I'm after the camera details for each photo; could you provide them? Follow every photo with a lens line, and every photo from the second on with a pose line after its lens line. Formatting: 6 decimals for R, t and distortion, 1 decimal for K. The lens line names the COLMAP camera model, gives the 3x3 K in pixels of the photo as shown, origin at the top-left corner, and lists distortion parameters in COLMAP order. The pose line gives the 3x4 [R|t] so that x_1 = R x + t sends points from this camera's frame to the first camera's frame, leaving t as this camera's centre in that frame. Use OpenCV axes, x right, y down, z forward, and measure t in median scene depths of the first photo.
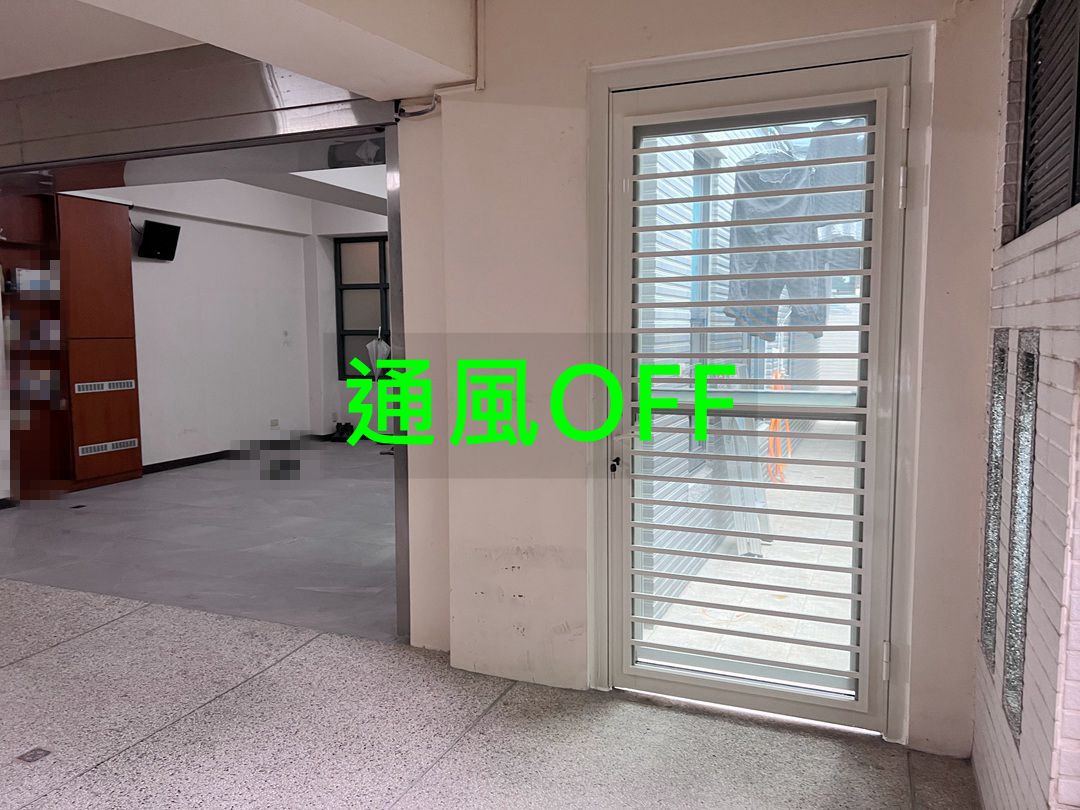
lens RADIAL K [[828.3, 0, 535.4], [0, 828.3, 402.7], [0, 0, 1]] dist [0.037605, -0.051212]
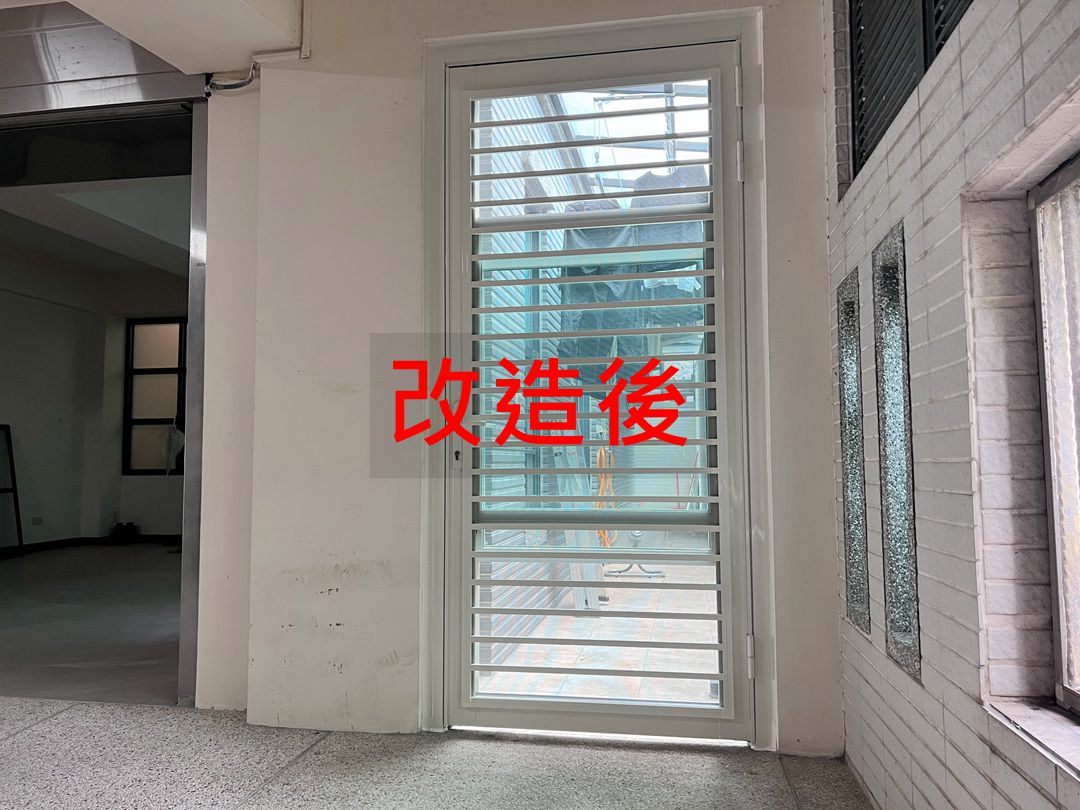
lens RADIAL K [[828.3, 0, 541.1], [0, 828.3, 401.3], [0, 0, 1]] dist [0.037605, -0.051212]
pose [[0.974138, 0.018551, 0.225190, -0.013002], [0.019027, 0.986350, -0.163562, 0.166527], [-0.225150, 0.163617, 0.960488, 0.119468]]
